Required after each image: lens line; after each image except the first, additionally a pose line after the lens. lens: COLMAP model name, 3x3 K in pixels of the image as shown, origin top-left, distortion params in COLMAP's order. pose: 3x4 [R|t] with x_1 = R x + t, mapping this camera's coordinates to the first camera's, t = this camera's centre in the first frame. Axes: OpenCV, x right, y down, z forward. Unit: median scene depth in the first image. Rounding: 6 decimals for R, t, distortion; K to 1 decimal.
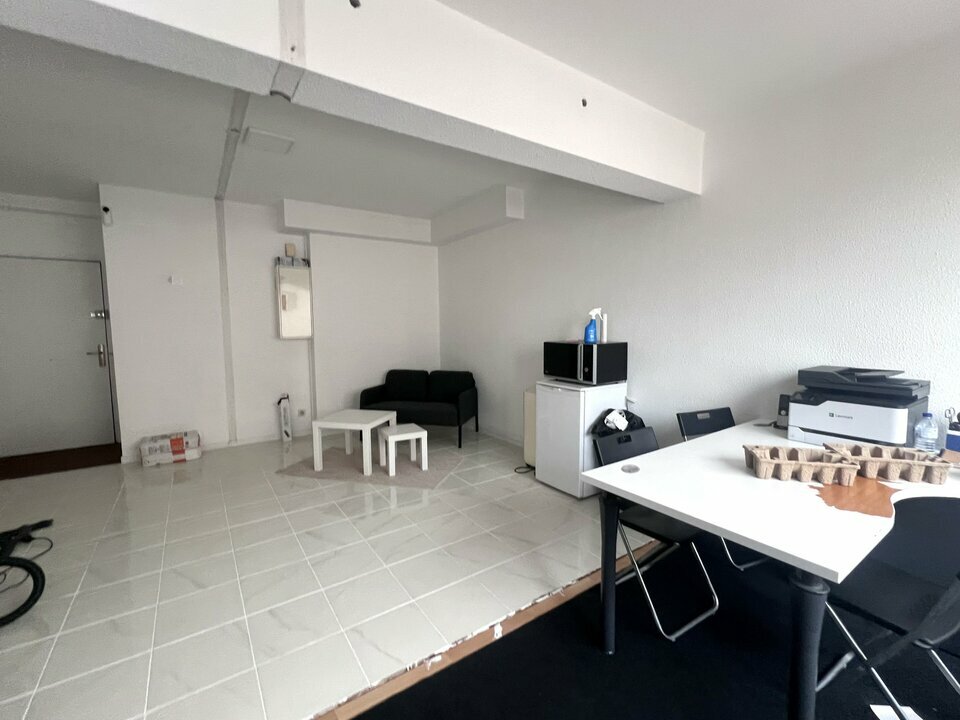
lens RADIAL K [[416.3, 0, 478.3], [0, 416.3, 358.6], [0, 0, 1]] dist [-0.002949, -0.000175]
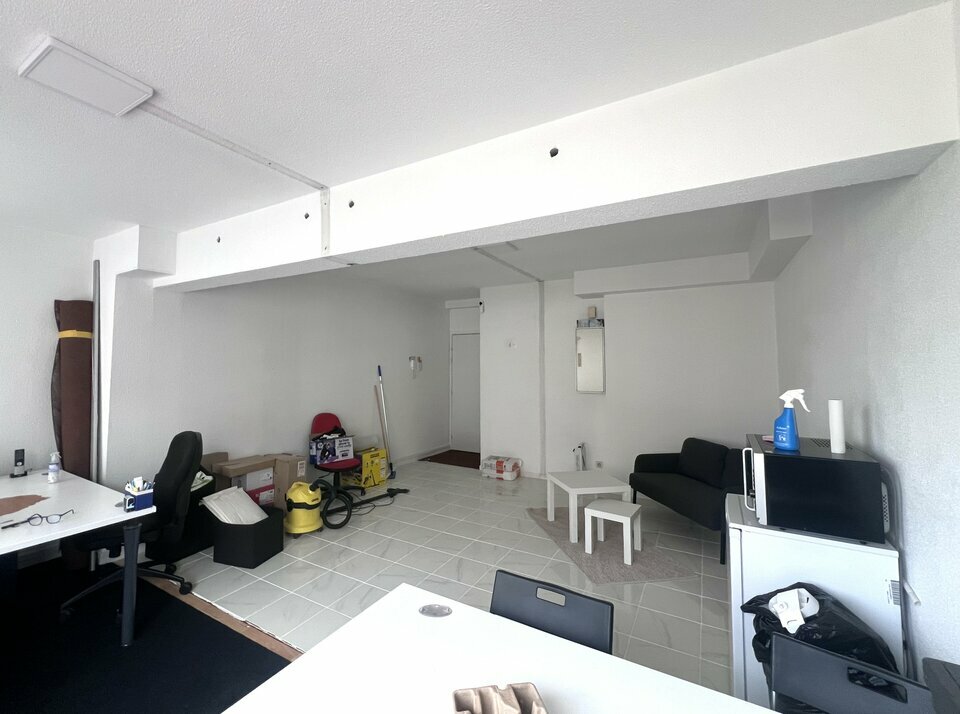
lens RADIAL K [[416.3, 0, 458.7], [0, 416.3, 338.6], [0, 0, 1]] dist [-0.002949, -0.000175]
pose [[0.416637, -0.042204, -0.908093, 0.493209], [-0.081869, 0.993121, -0.083717, -0.084793], [0.905379, 0.109224, 0.410315, 0.282773]]
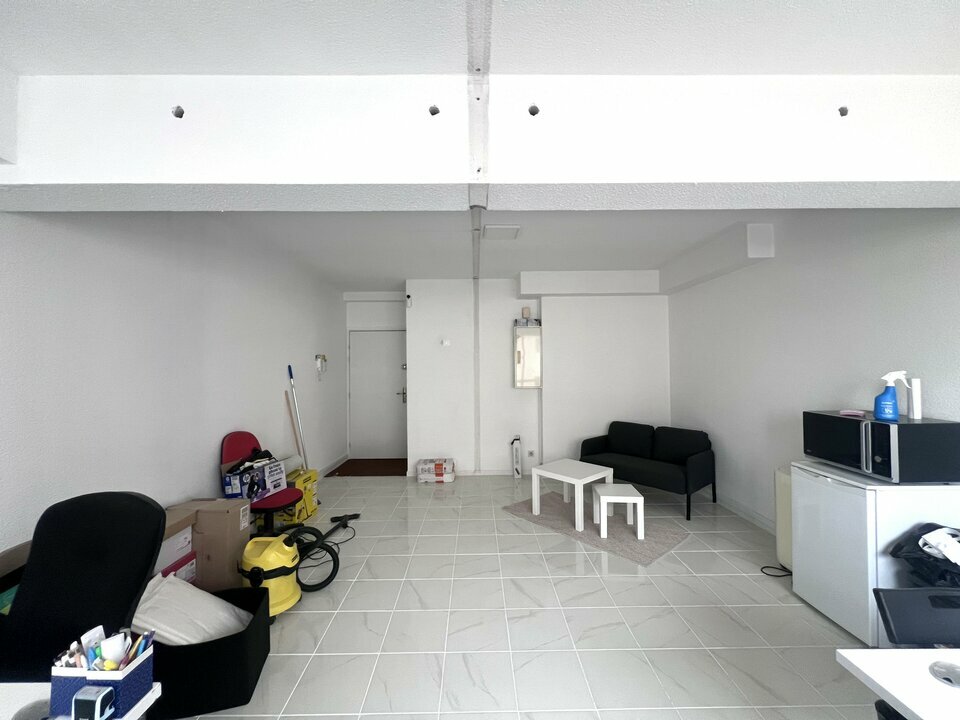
lens RADIAL K [[382.0, 0, 478.1], [0, 382.0, 359.2], [0, 0, 1]] dist [-0.000900, 0.000414]
pose [[0.827653, -0.005988, -0.561208, 0.049511], [-0.046179, 0.995826, -0.078728, -0.046544], [0.559337, 0.091076, 0.823922, 0.057433]]
